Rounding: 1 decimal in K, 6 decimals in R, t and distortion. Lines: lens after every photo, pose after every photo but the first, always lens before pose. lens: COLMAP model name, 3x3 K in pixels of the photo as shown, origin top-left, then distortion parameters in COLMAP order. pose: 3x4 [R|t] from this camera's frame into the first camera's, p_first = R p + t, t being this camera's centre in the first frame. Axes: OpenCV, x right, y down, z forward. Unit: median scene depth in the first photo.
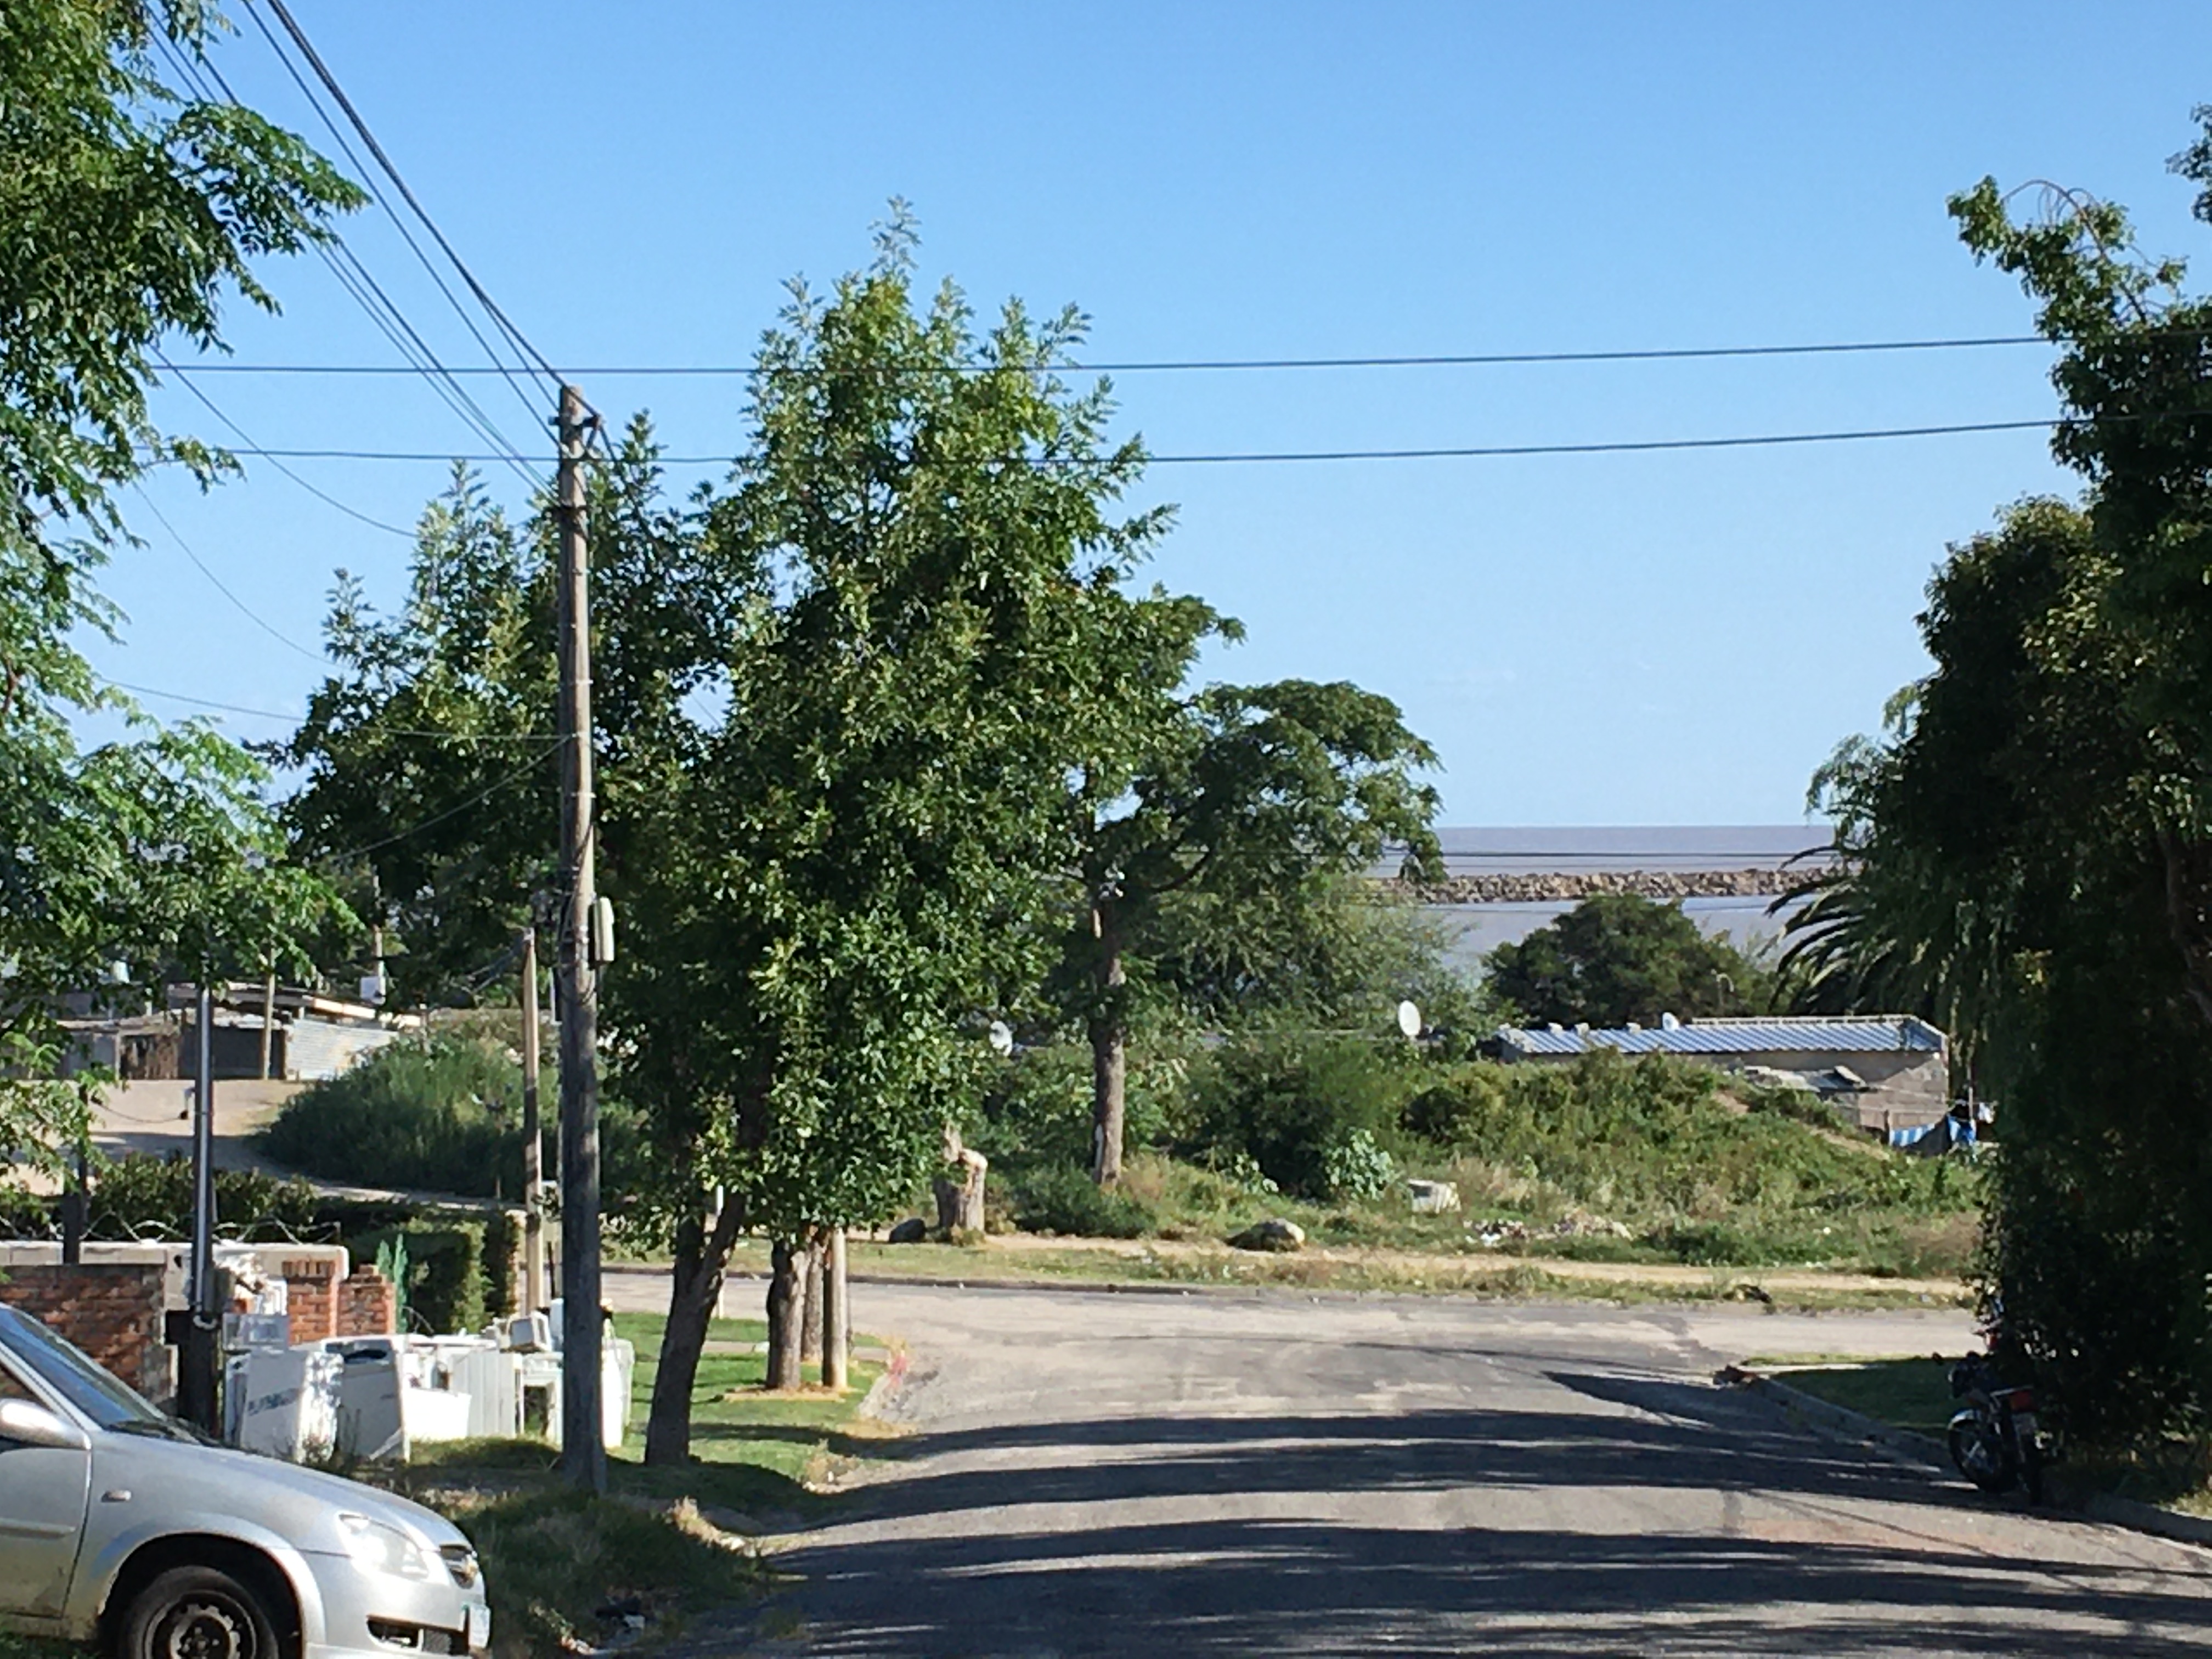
lens RADIAL K [[5872.2, 0, 1102.1], [0, 5872.2, 687.3], [0, 0, 1]] dist [-0.020661, 0.963415]
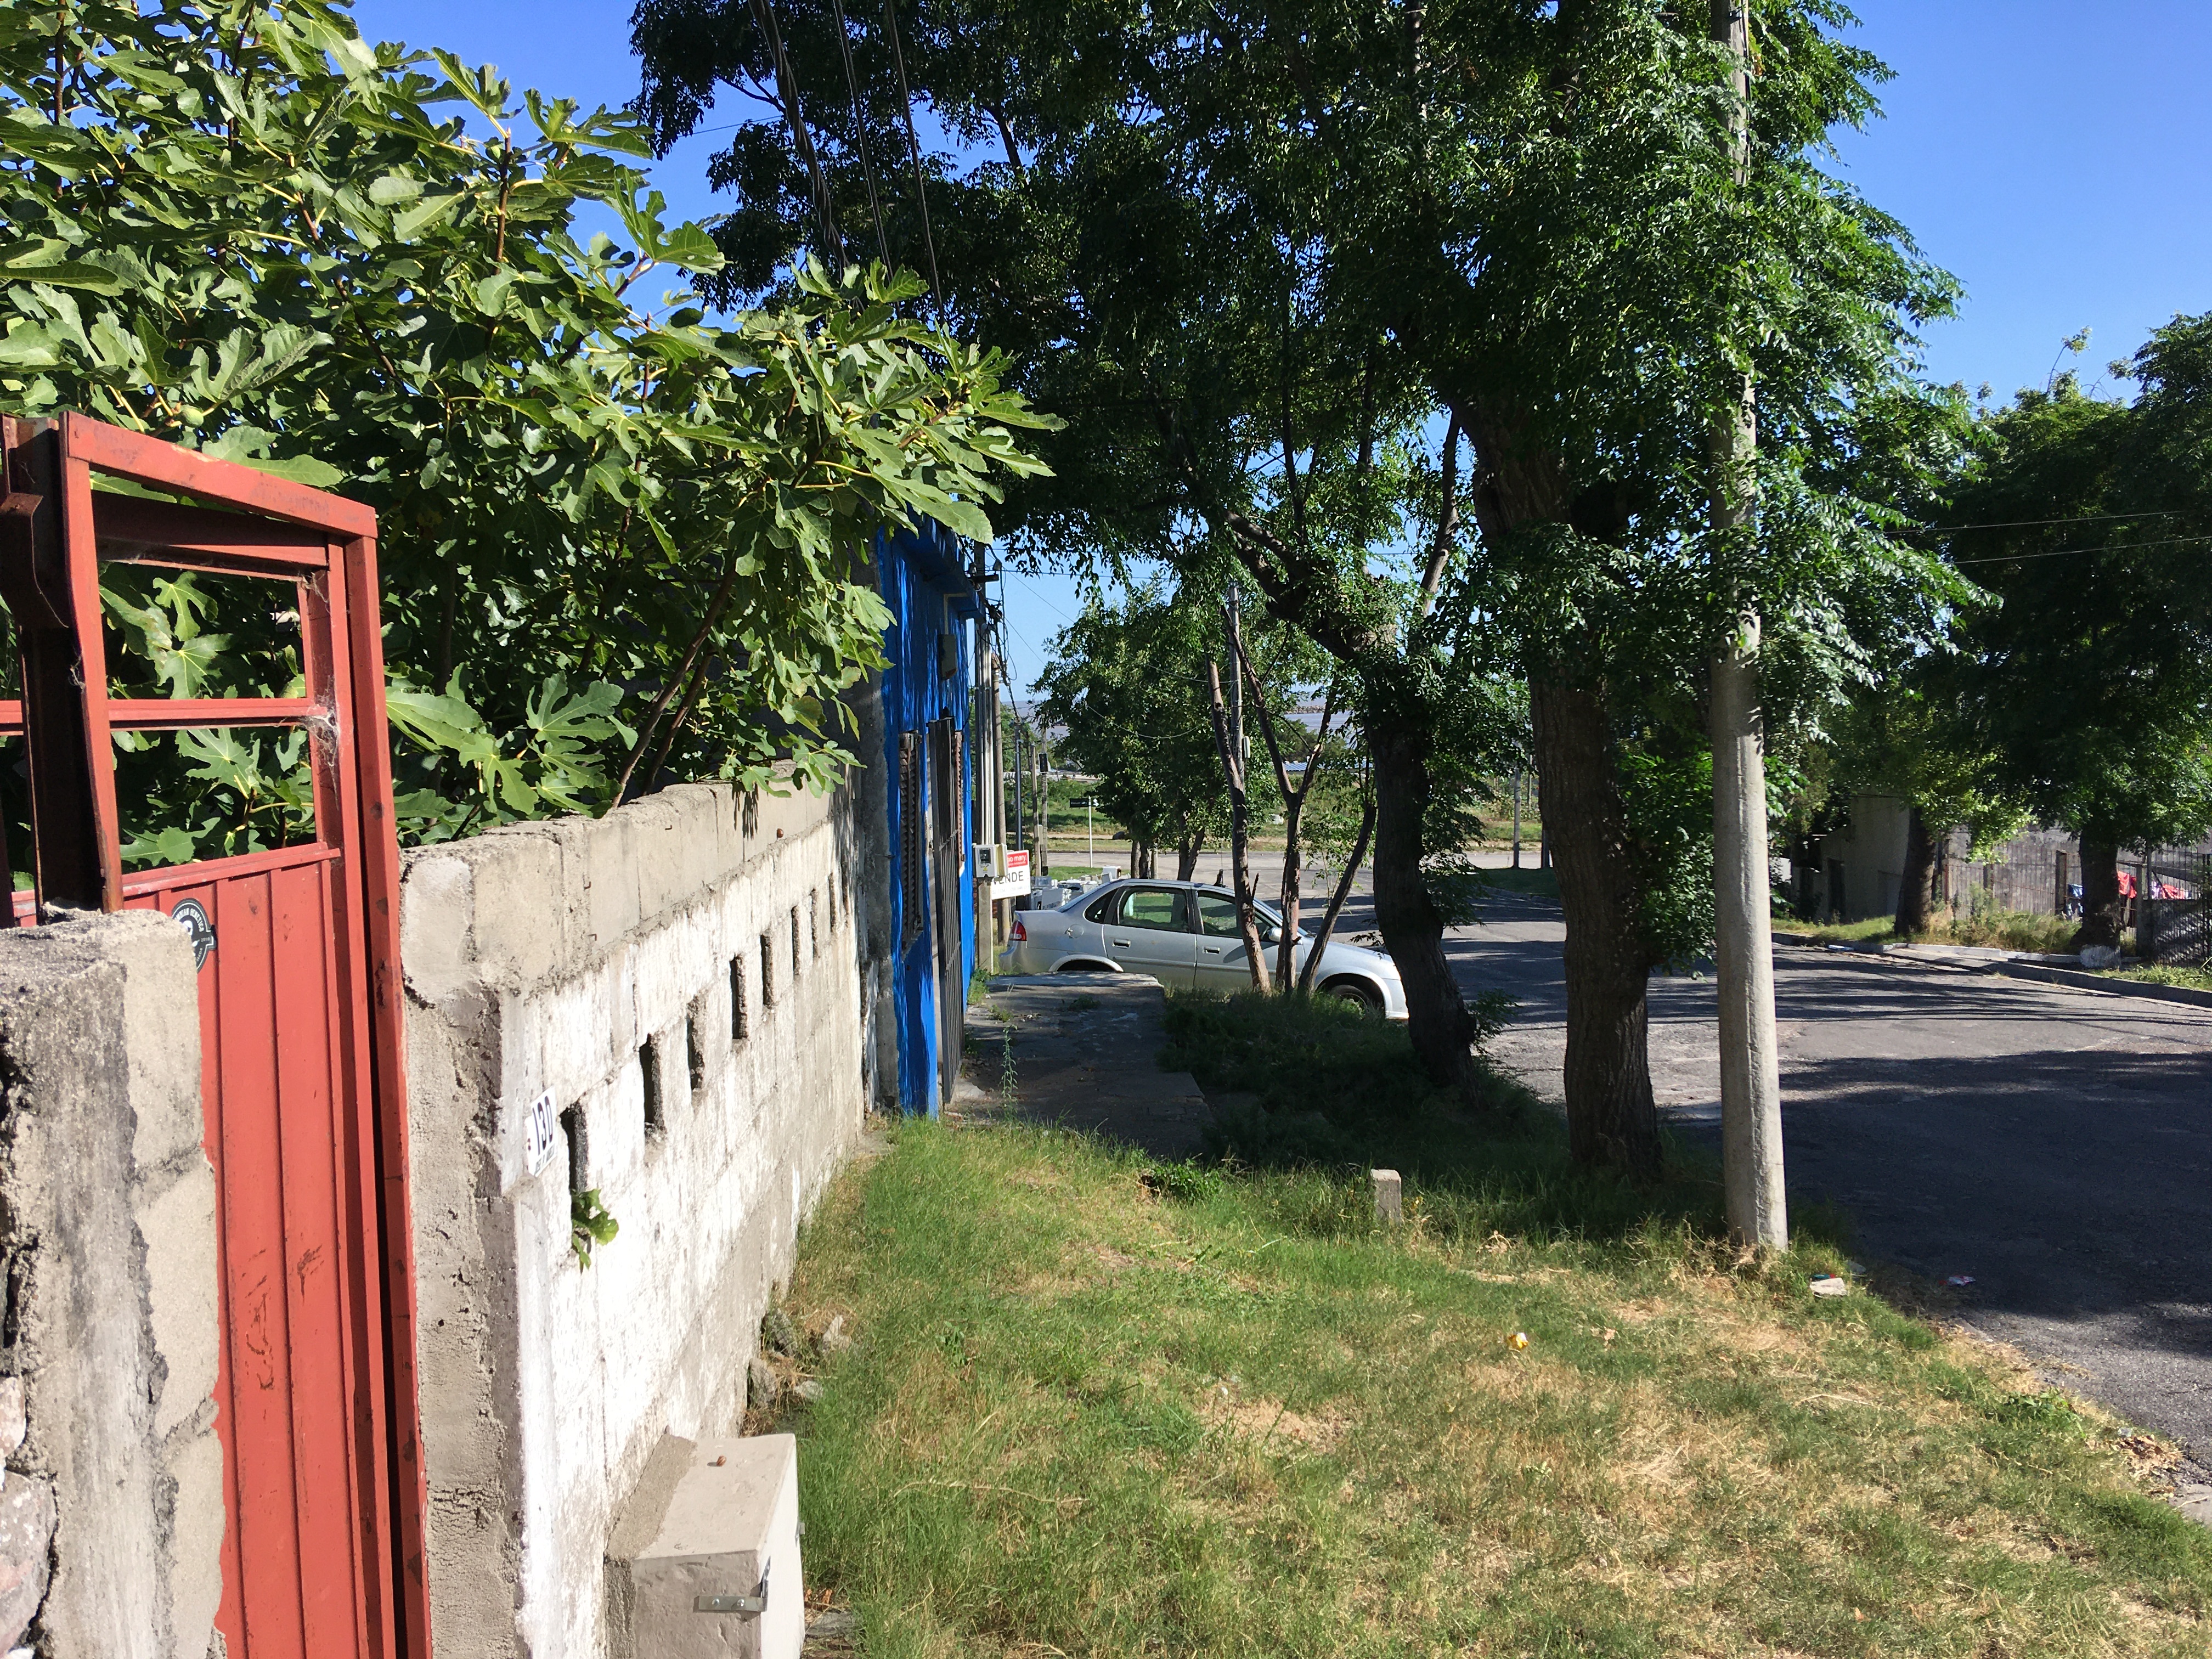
lens RADIAL K [[1856.6, 0, 1105.4], [0, 1856.6, 792.1], [0, 0, 1]] dist [0.089245, -0.108611]
pose [[0.999158, -0.029127, 0.028905, -0.122458], [0.026916, 0.996885, 0.074133, -0.004756], [-0.030974, -0.073292, 0.996829, 0.051477]]
